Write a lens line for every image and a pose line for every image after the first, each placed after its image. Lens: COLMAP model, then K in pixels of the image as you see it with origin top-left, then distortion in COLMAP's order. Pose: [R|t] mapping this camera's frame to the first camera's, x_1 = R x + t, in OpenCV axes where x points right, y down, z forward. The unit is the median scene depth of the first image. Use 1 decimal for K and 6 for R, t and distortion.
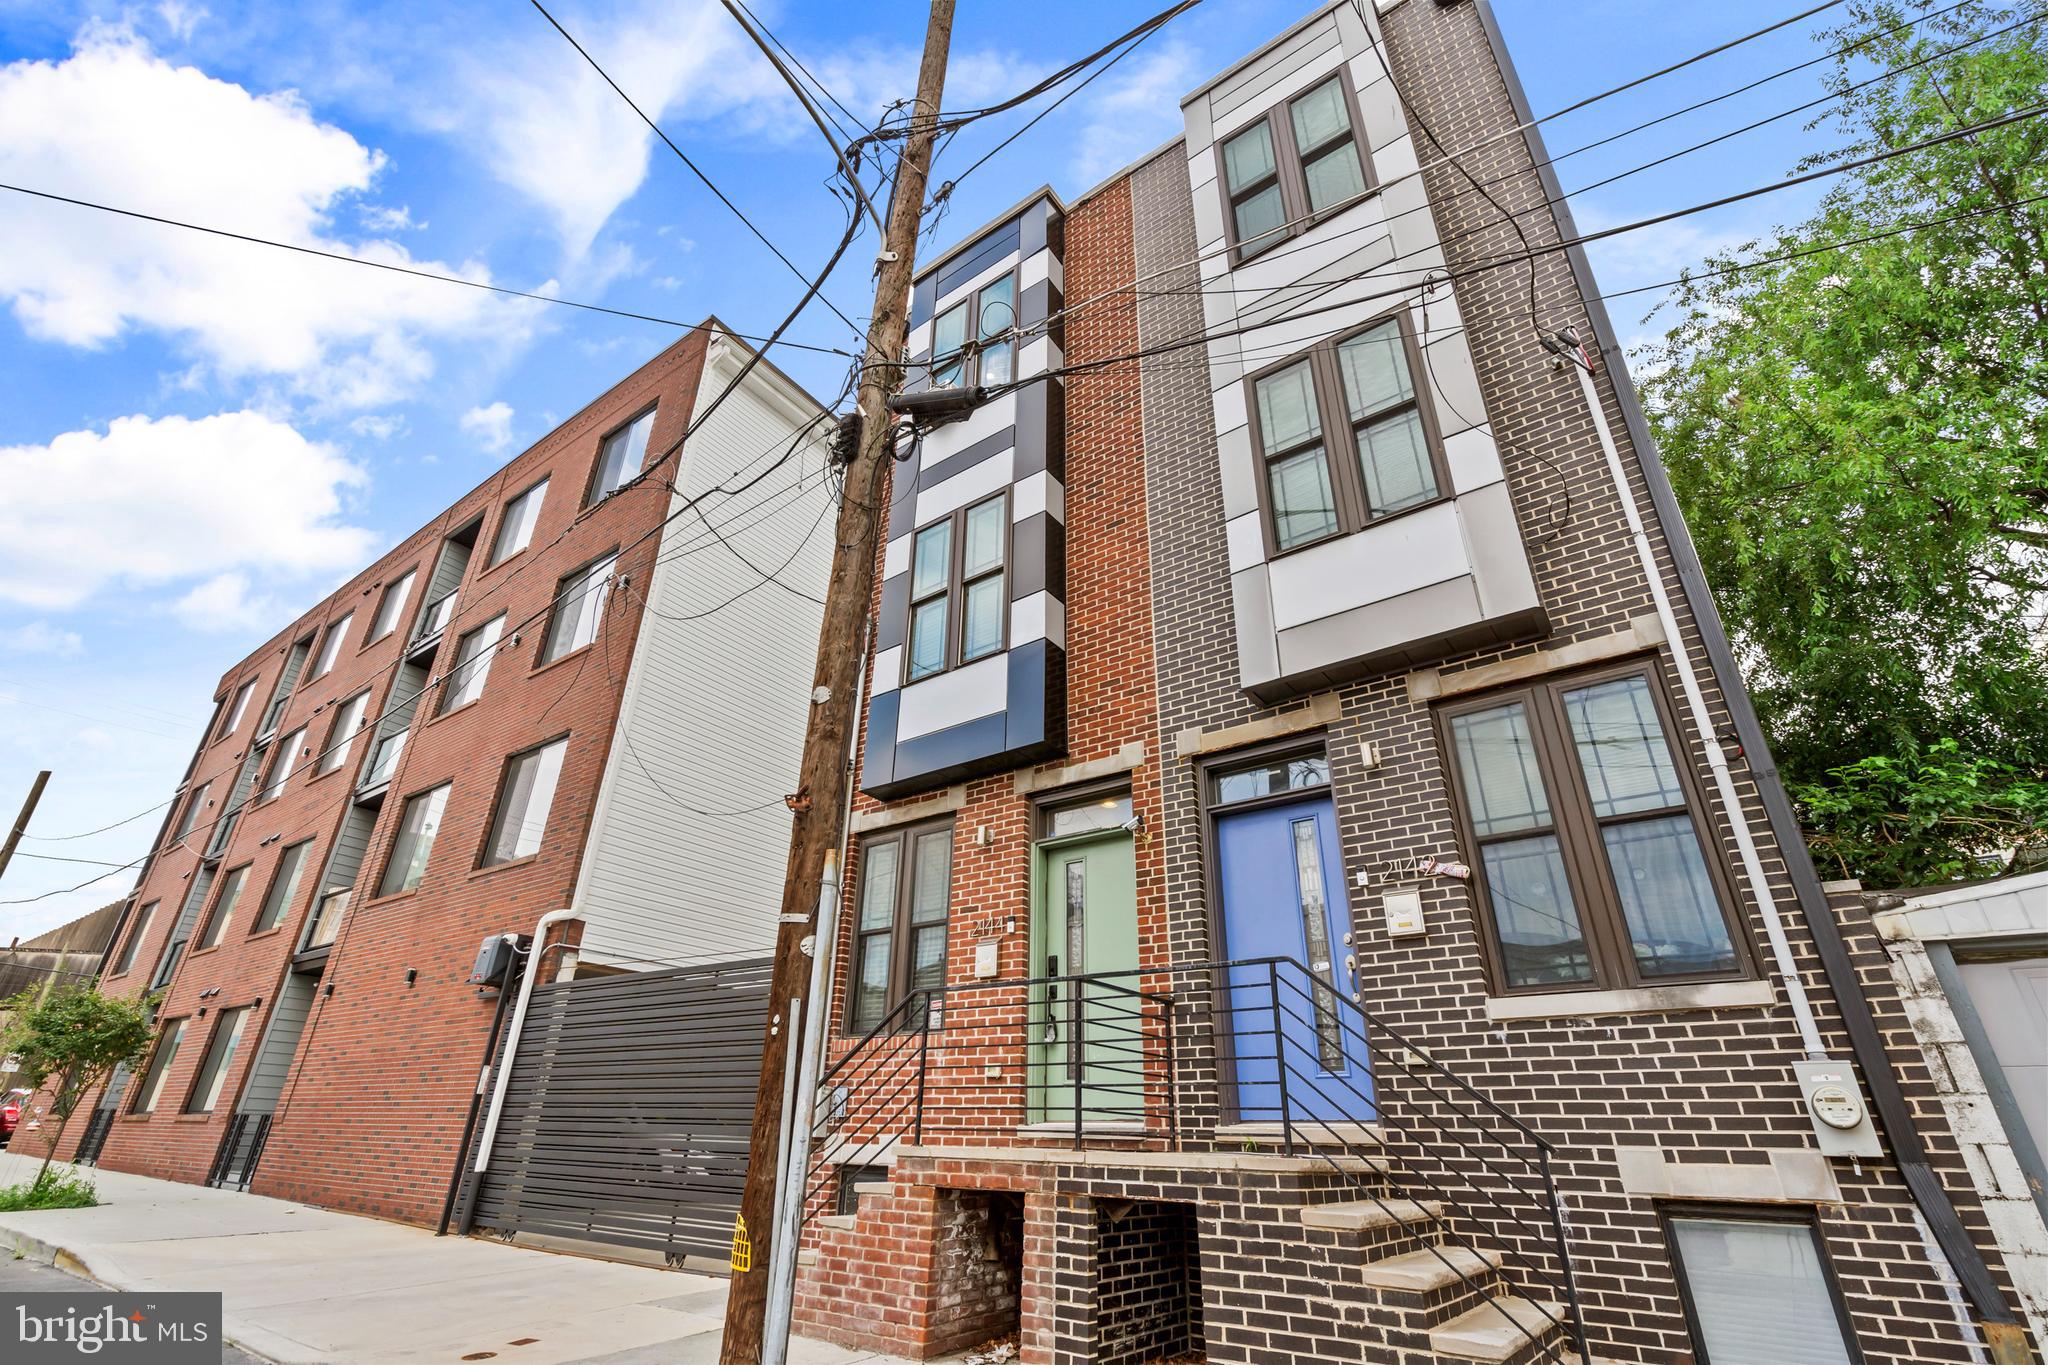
lens RADIAL K [[918.2, 0, 1016.9], [0, 918.2, 680.6], [0, 0, 1]] dist [-0.001525, 0.000789]
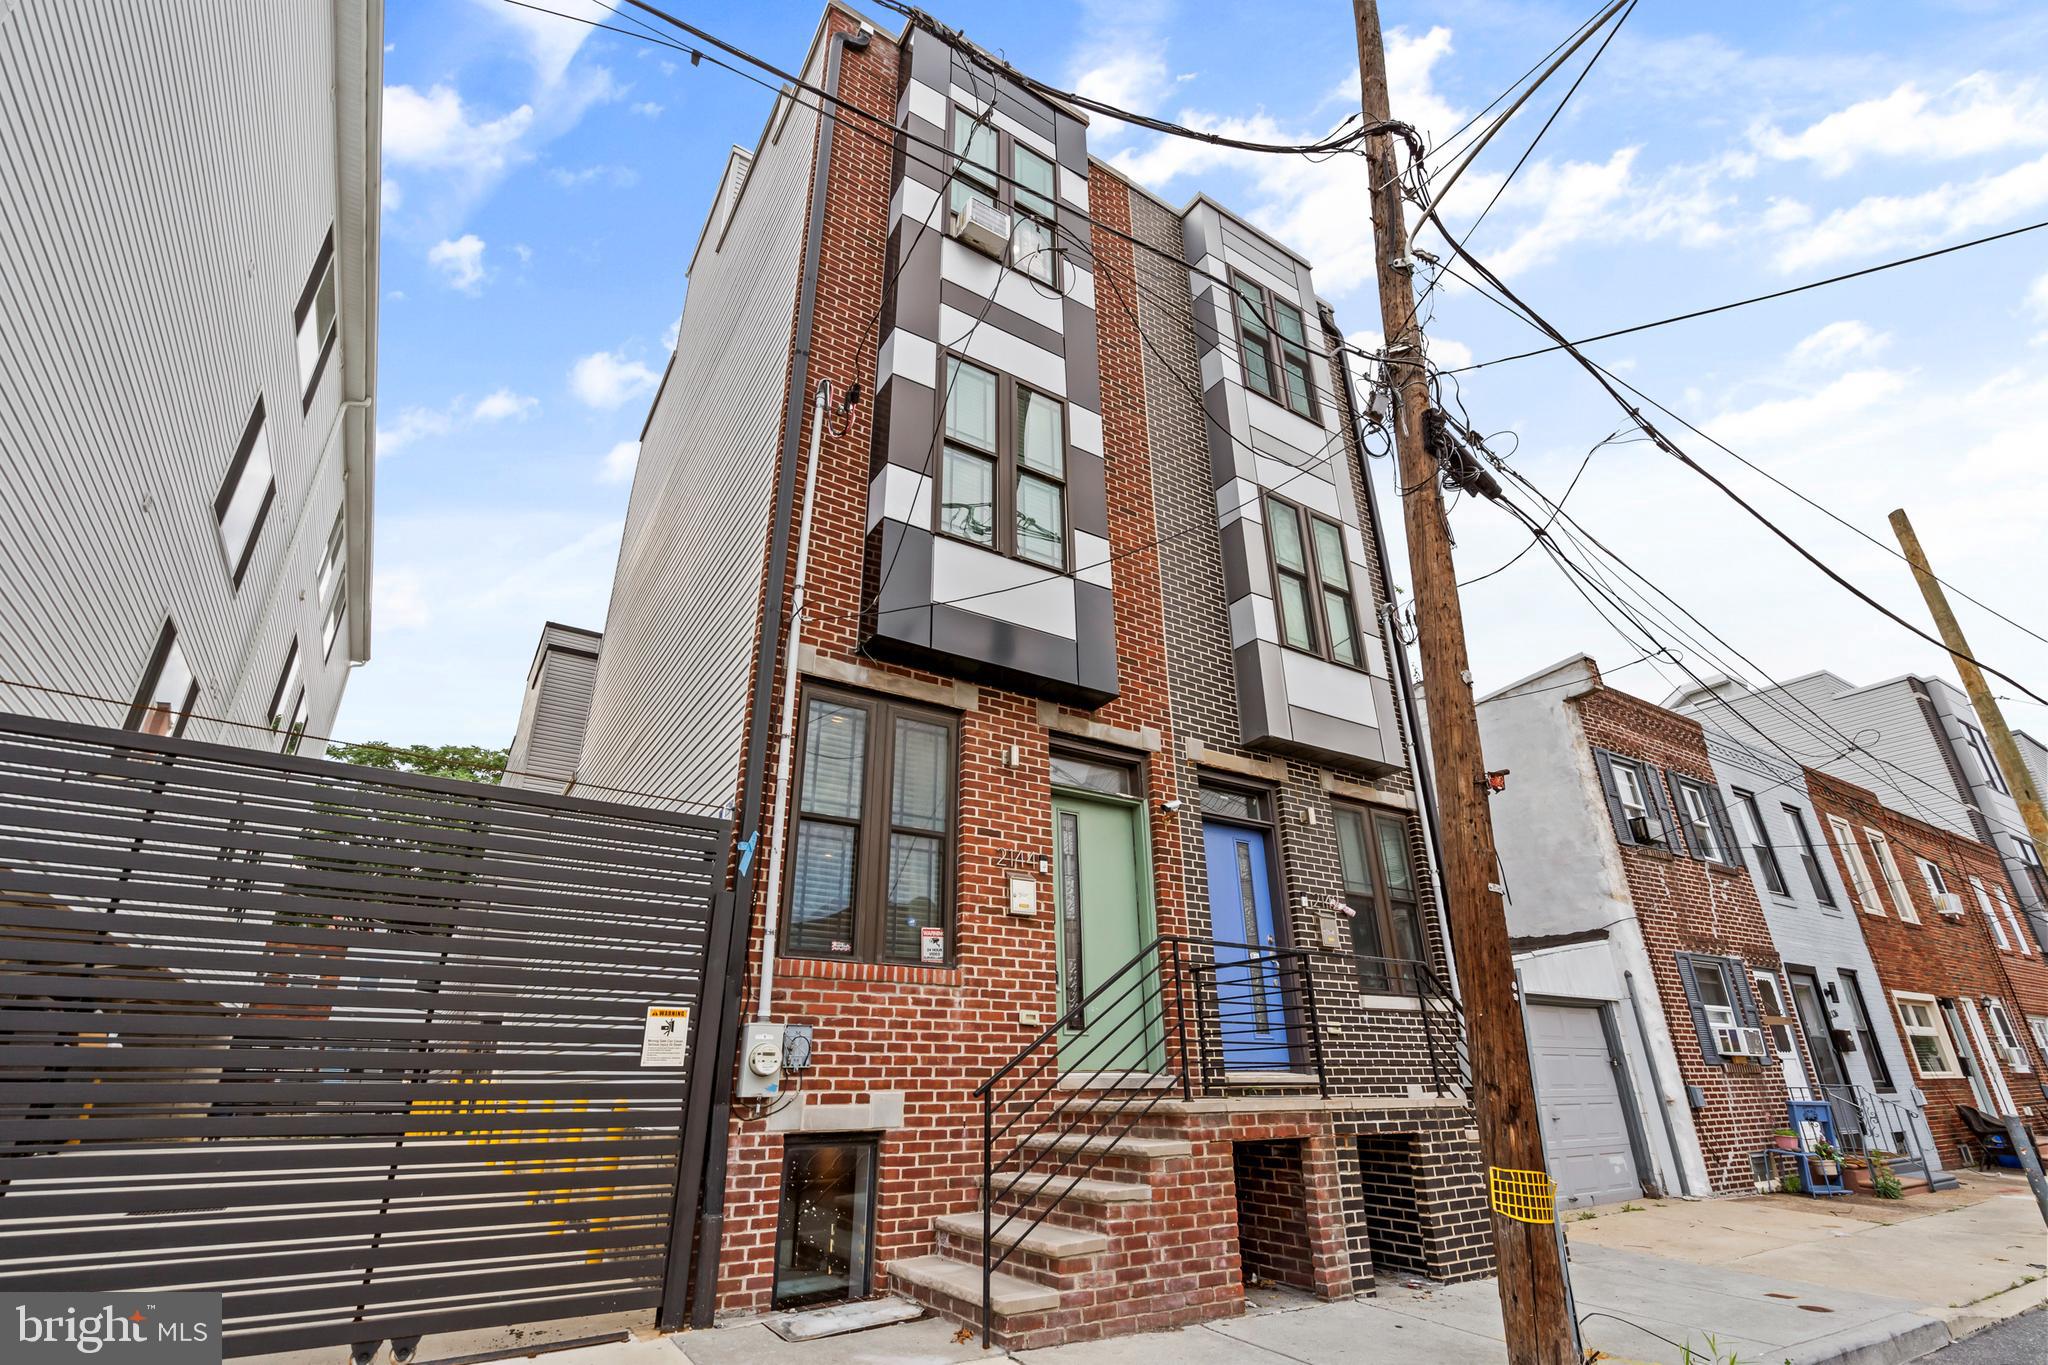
lens RADIAL K [[919.1, 0, 1020.8], [0, 919.1, 679.5], [0, 0, 1]] dist [-0.002135, 0.000476]
pose [[0.353920, 0.356379, 0.864716, -1.162269], [-0.409439, 0.890294, -0.199342, 0.388484], [-0.840893, -0.283497, 0.461008, 0.851522]]
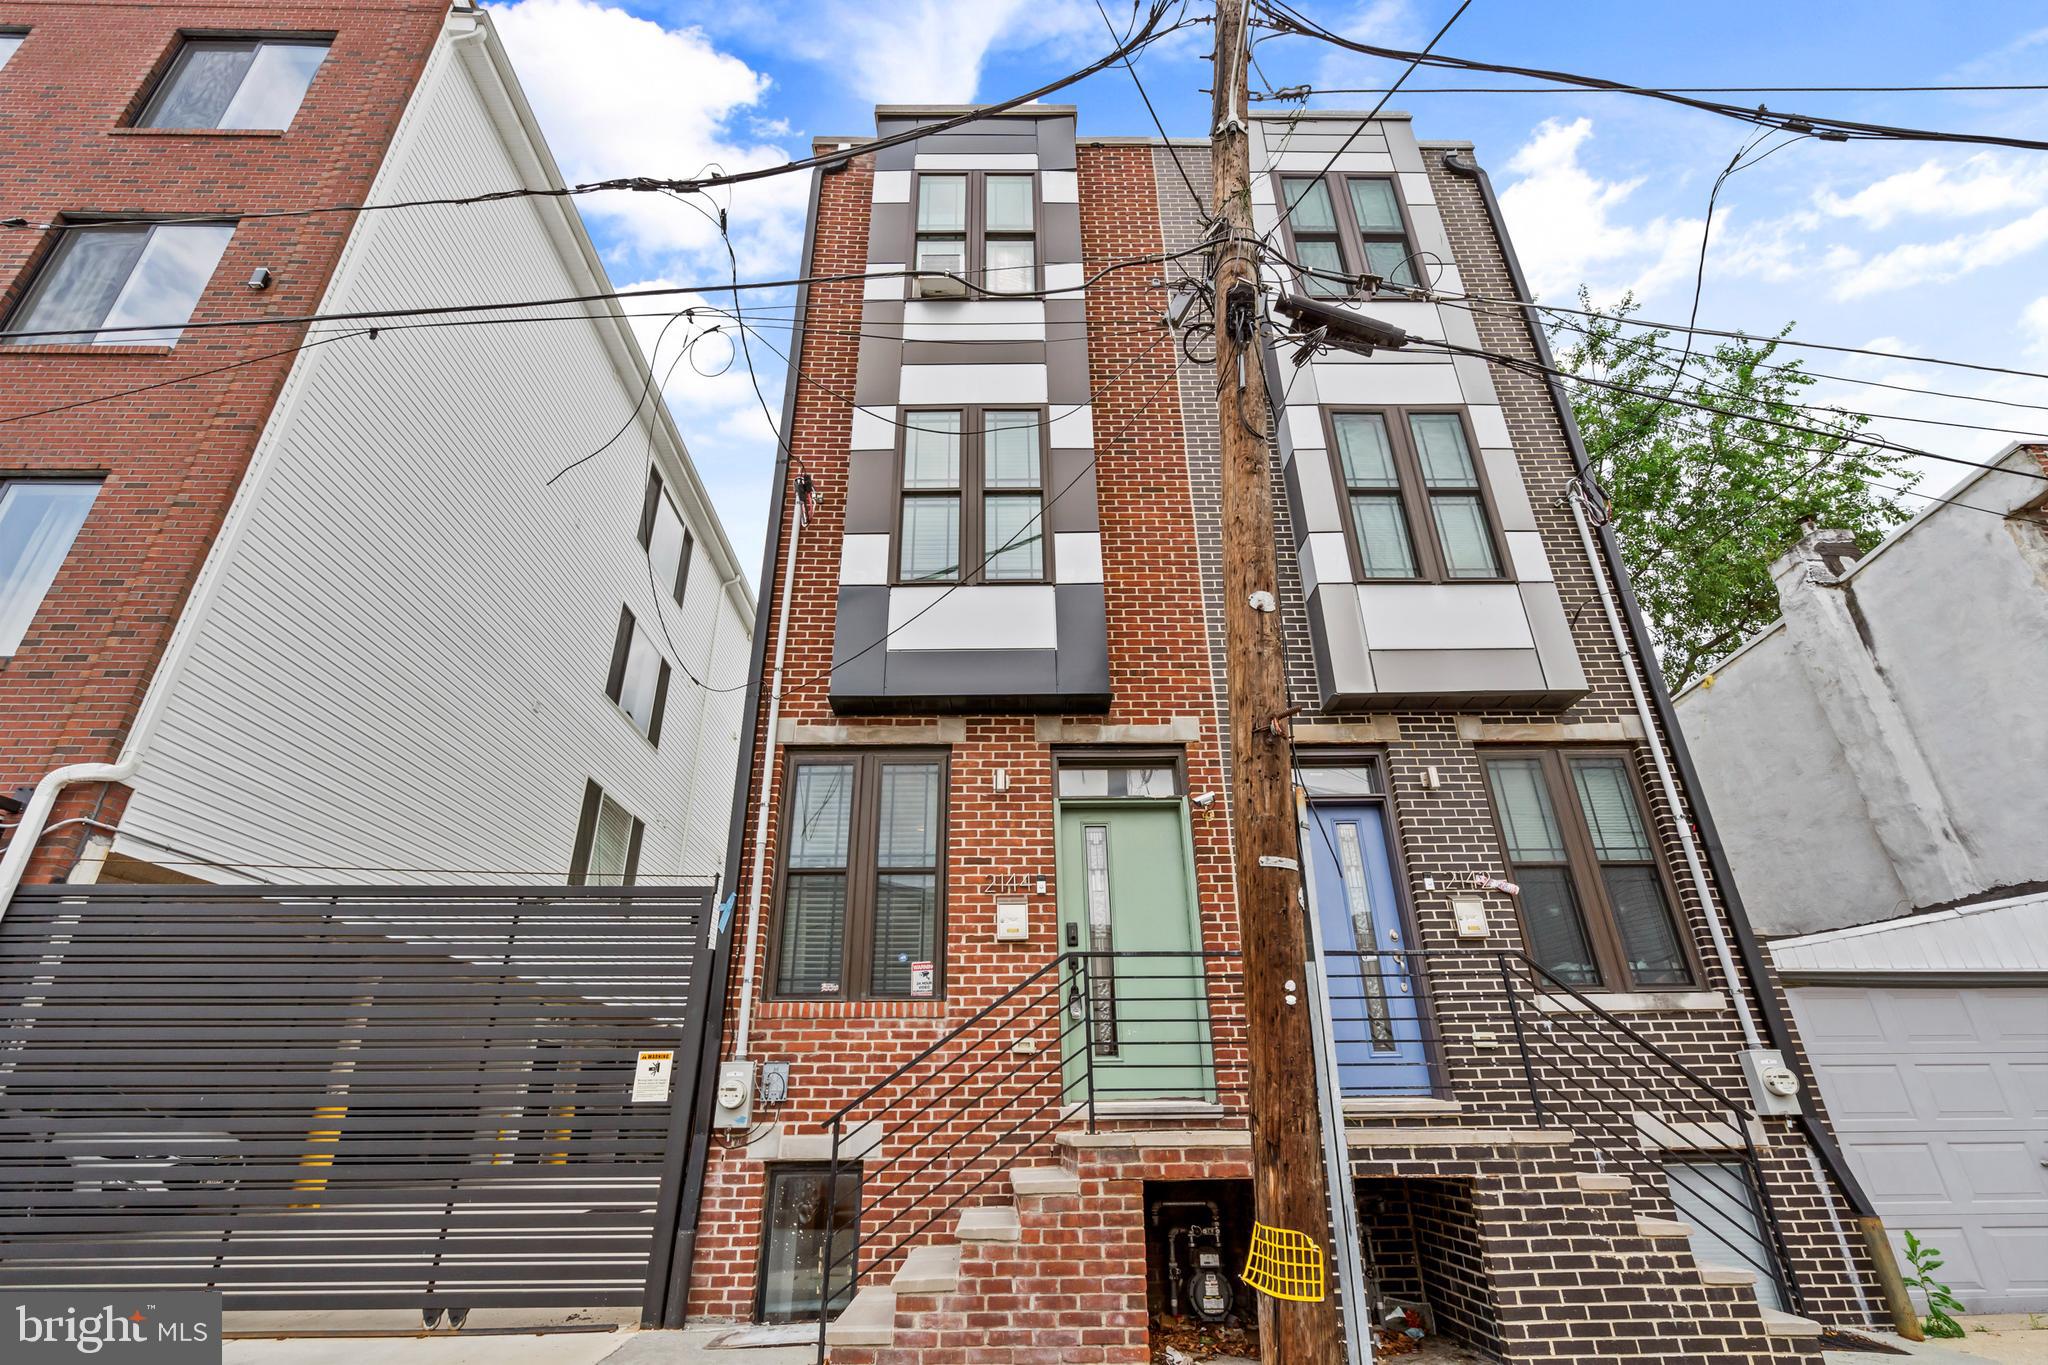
lens RADIAL K [[918.2, 0, 1016.9], [0, 918.2, 680.6], [0, 0, 1]] dist [-0.001525, 0.000789]
pose [[0.795287, 0.234646, 0.558981, -0.755471], [-0.249550, 0.967024, -0.050886, 0.164934], [-0.552488, -0.099025, 0.827618, 0.384711]]
